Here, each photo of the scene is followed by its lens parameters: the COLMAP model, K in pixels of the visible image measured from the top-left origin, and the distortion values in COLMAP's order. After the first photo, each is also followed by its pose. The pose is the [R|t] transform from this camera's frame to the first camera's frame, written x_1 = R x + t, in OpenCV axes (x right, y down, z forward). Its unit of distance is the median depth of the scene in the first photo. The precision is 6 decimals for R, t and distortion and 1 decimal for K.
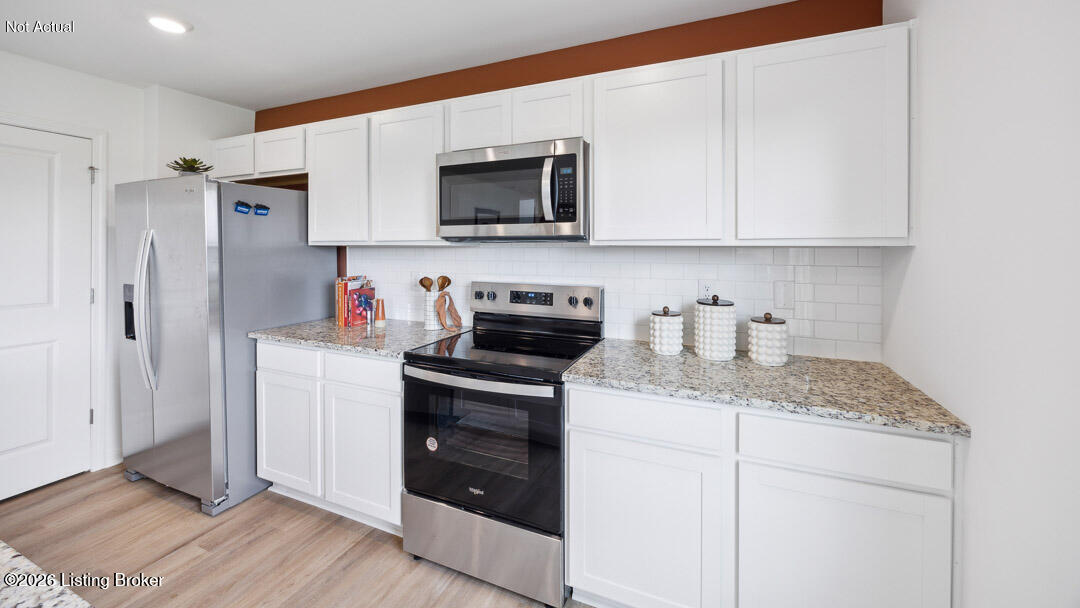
lens RADIAL K [[403.8, 0, 561.8], [0, 403.8, 256.3], [0, 0, 1]] dist [-0.005561, 0.001058]
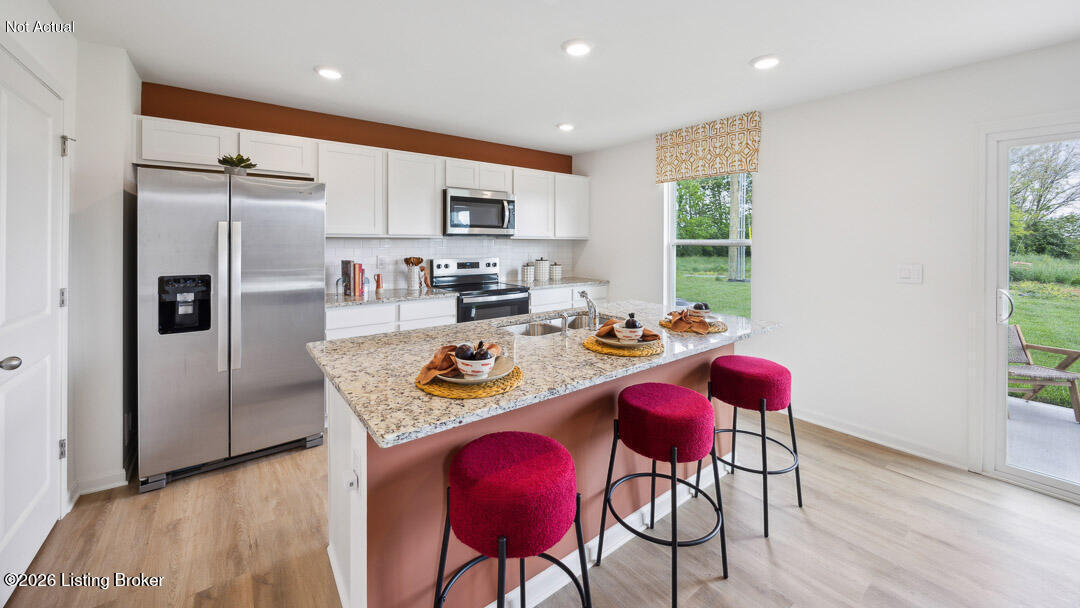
lens RADIAL K [[403.8, 0, 530.7], [0, 403.8, 255.6], [0, 0, 1]] dist [-0.005561, 0.001058]
pose [[0.504505, -0.028323, 0.862944, -1.736671], [0.019347, 0.999582, 0.021496, 0.022435], [-0.863192, 0.005851, 0.504842, -0.257971]]
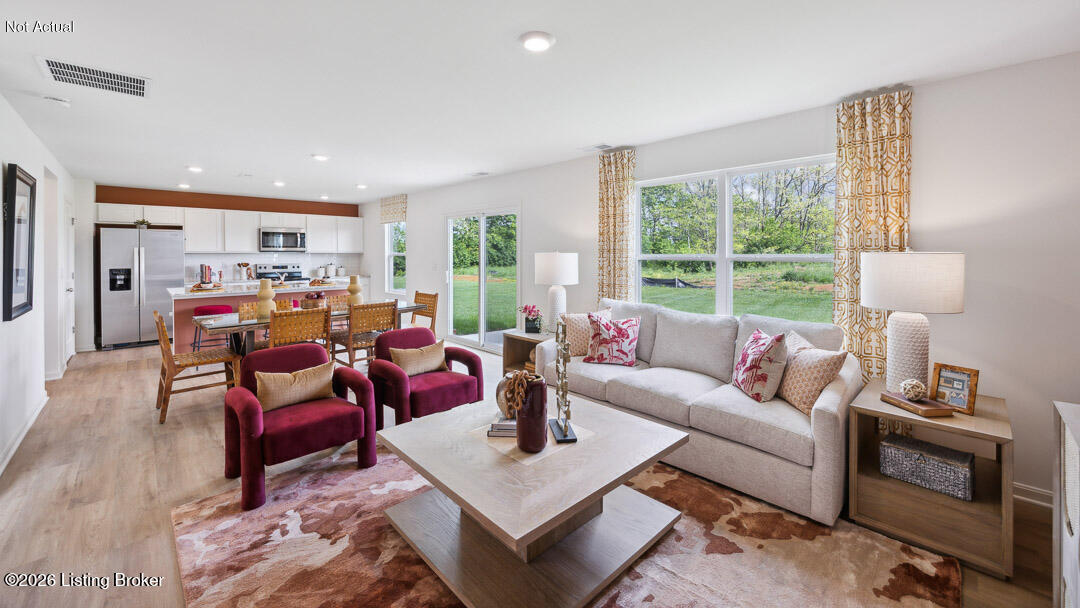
lens RADIAL K [[403.8, 0, 525.6], [0, 403.8, 267.9], [0, 0, 1]] dist [-0.005561, 0.001058]
pose [[0.402658, -0.032206, 0.914784, -2.738964], [0.028665, 0.999334, 0.022566, 0.097375], [-0.914901, 0.017135, 0.403313, -2.725171]]
